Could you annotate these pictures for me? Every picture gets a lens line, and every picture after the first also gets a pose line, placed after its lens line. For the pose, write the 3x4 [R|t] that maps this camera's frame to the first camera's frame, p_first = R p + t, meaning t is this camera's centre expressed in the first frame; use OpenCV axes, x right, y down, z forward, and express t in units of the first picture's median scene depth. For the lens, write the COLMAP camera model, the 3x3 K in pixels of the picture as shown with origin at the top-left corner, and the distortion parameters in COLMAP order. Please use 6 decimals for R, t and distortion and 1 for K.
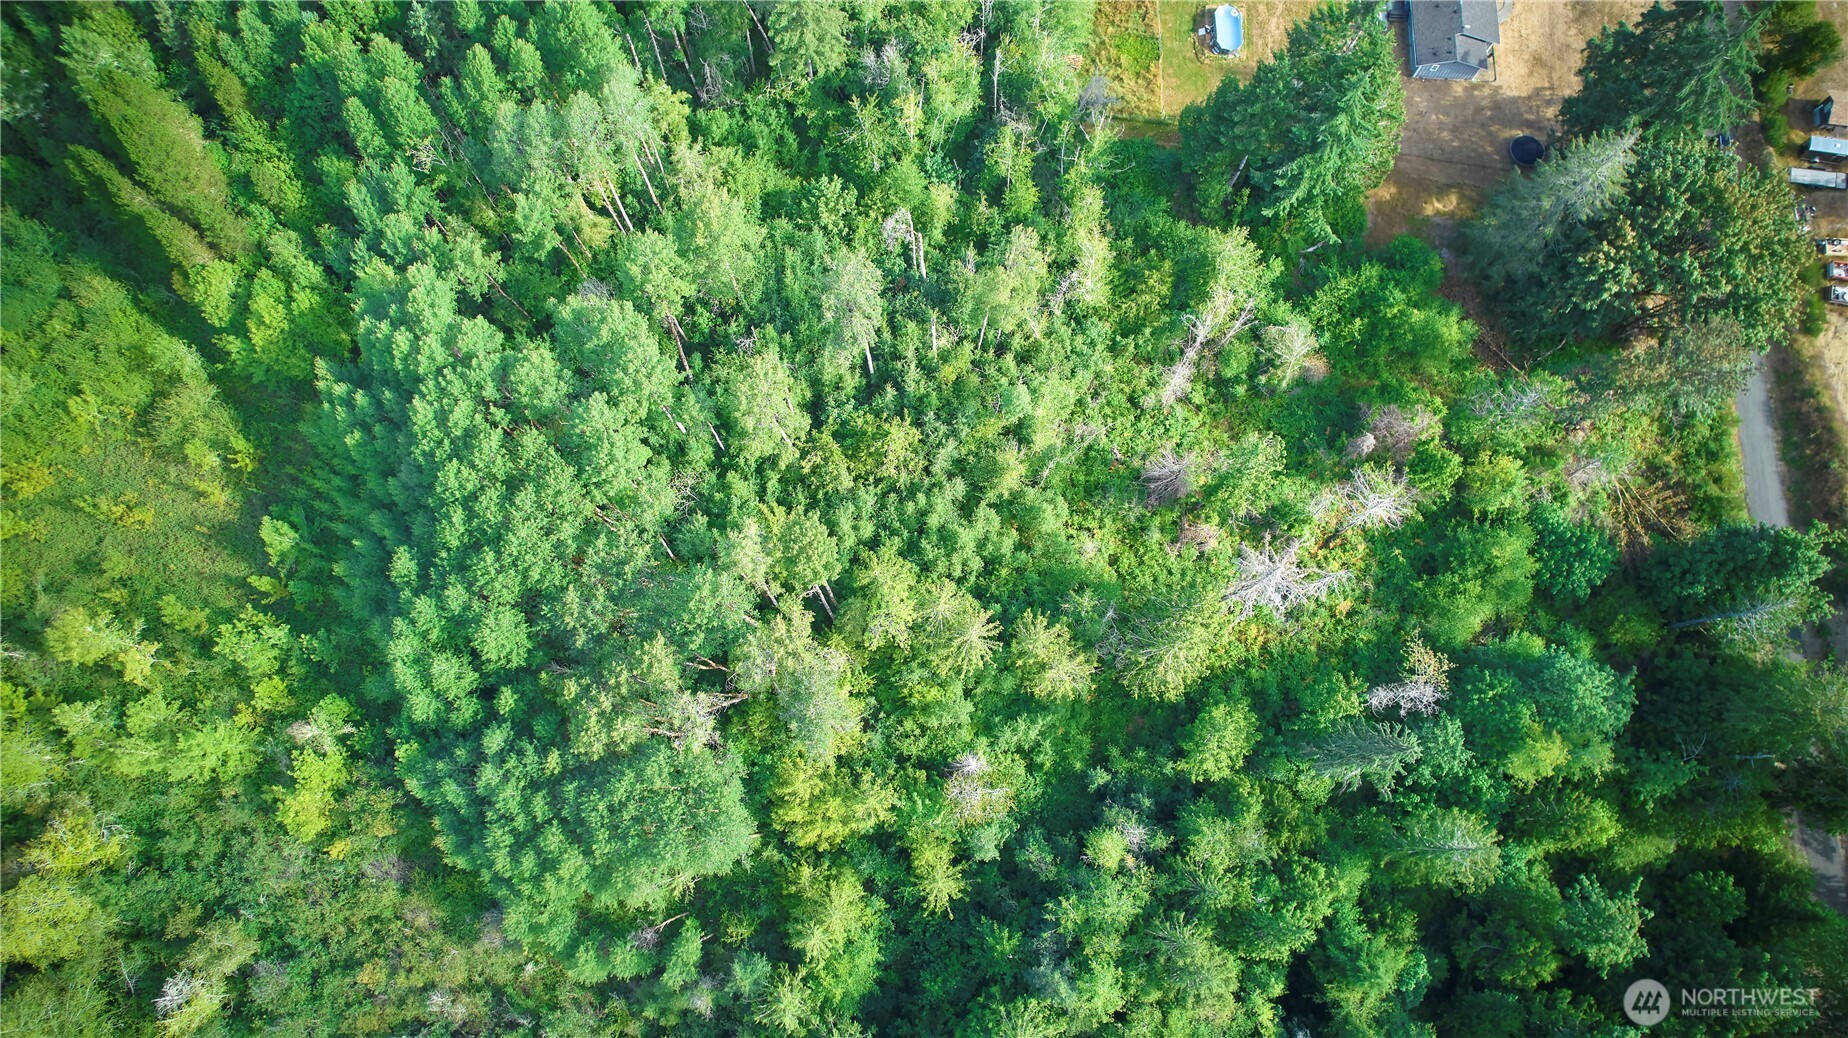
lens RADIAL K [[1188.4, 0, 924.0], [0, 1188.4, 519.0], [0, 0, 1]] dist [-0.083879, 0.074700]
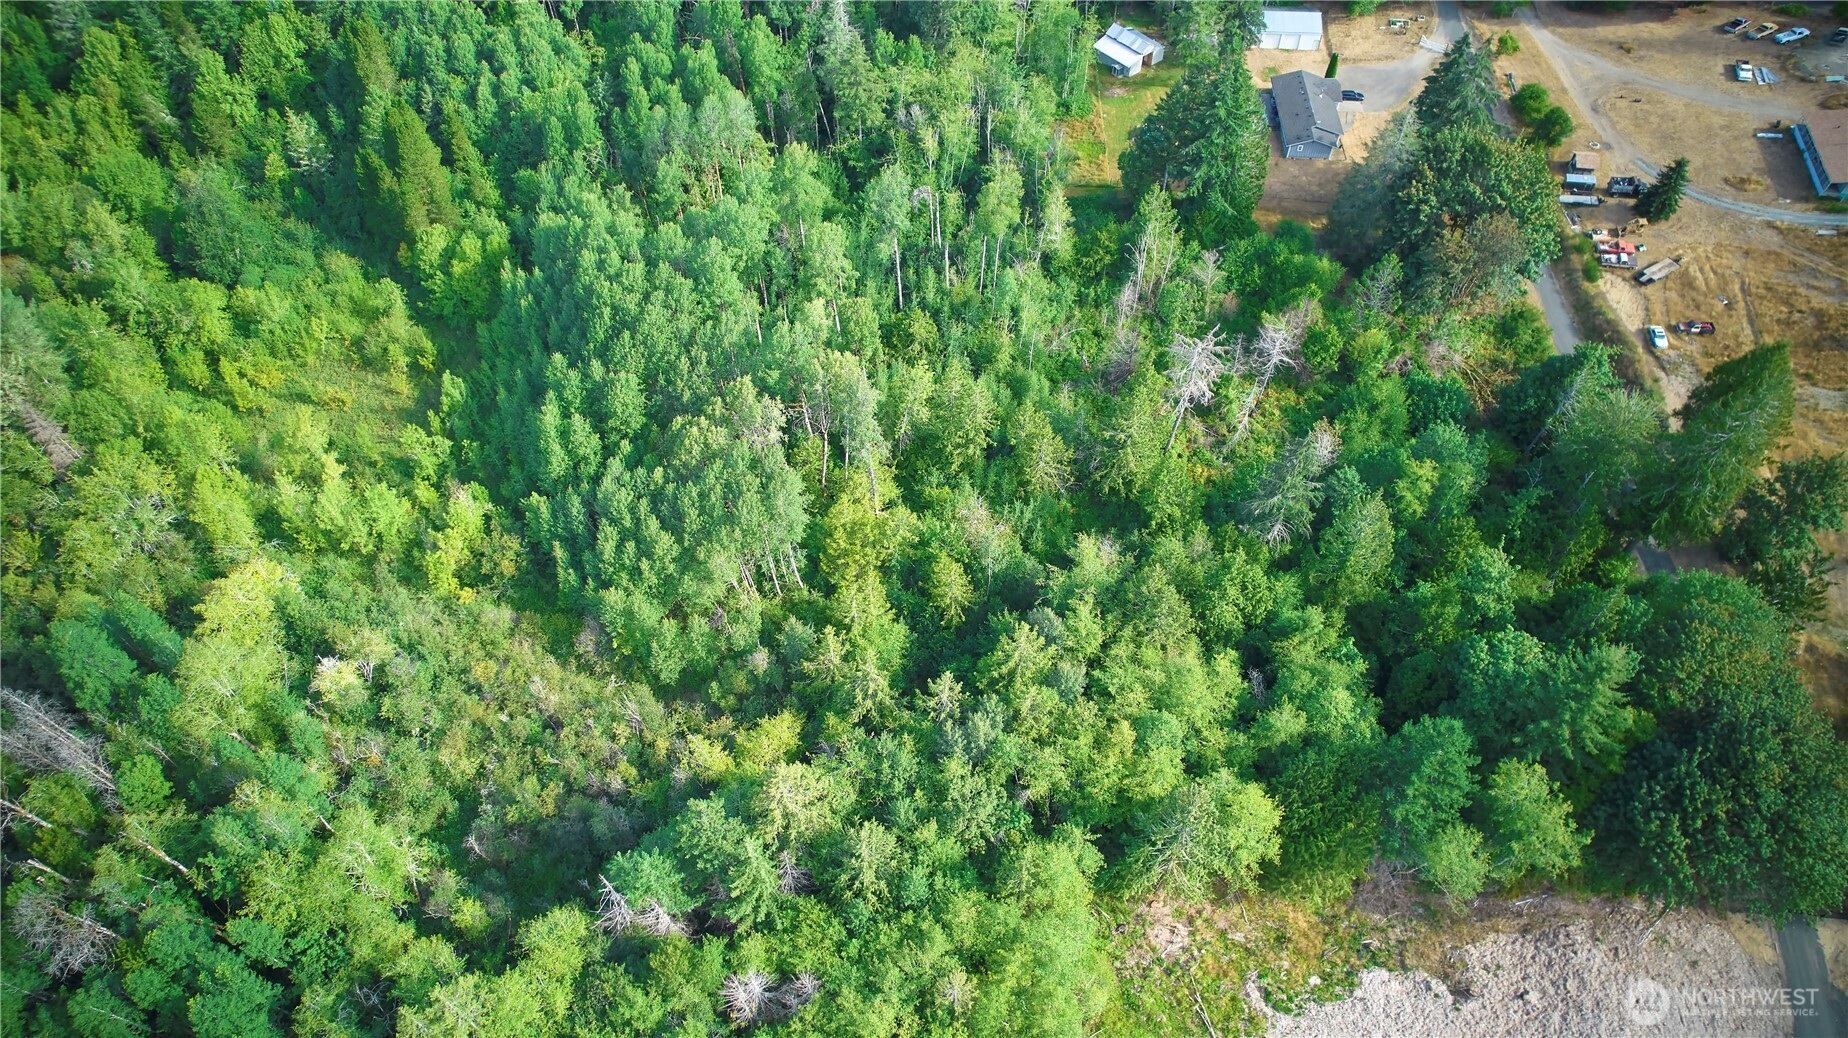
lens RADIAL K [[1188.4, 0, 924.0], [0, 1188.4, 519.0], [0, 0, 1]] dist [-0.083879, 0.074700]
pose [[0.999953, -0.001718, -0.009544, -0.006276], [-0.002057, 0.924195, -0.381916, 0.685641], [0.009477, 0.381917, 0.924148, -0.176617]]
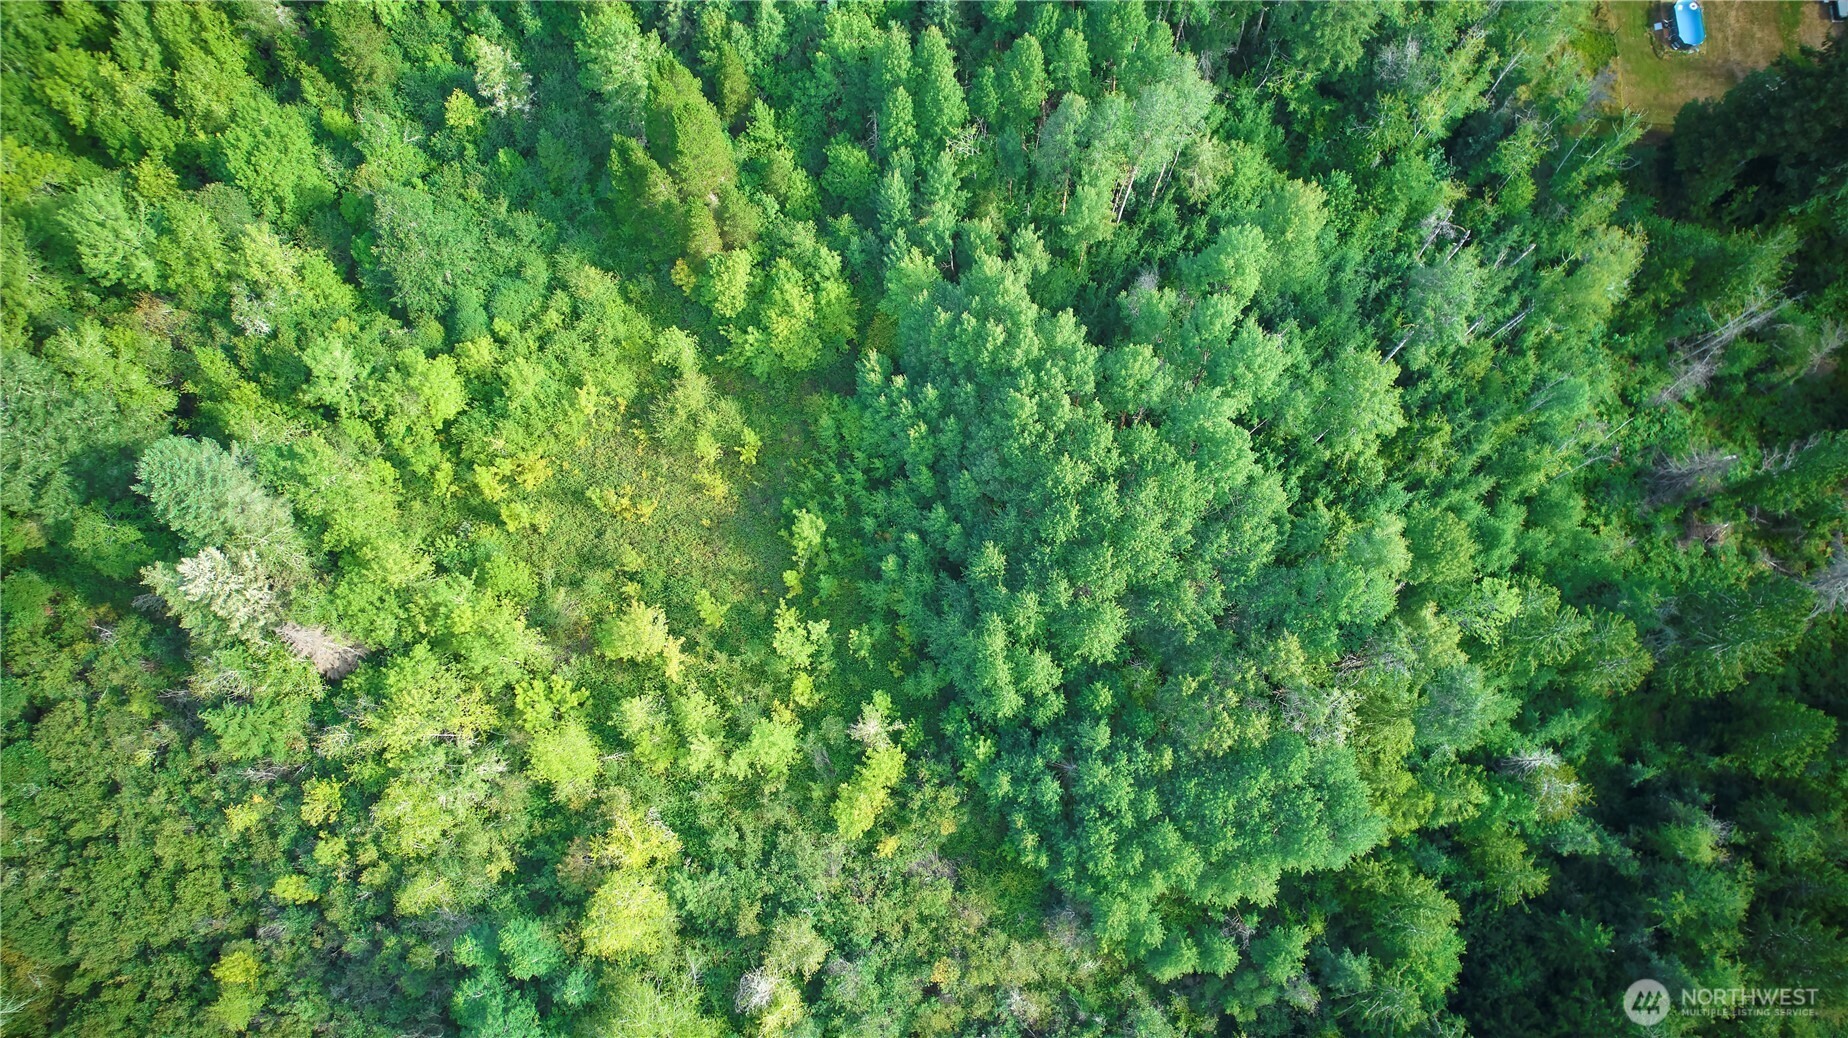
lens RADIAL K [[1188.4, 0, 924.0], [0, 1188.4, 519.0], [0, 0, 1]] dist [-0.083879, 0.074700]
pose [[0.999861, 0.003919, -0.016223, -0.458397], [-0.003813, 0.999971, 0.006575, -0.001776], [0.016249, -0.006512, 0.999847, 0.000049]]
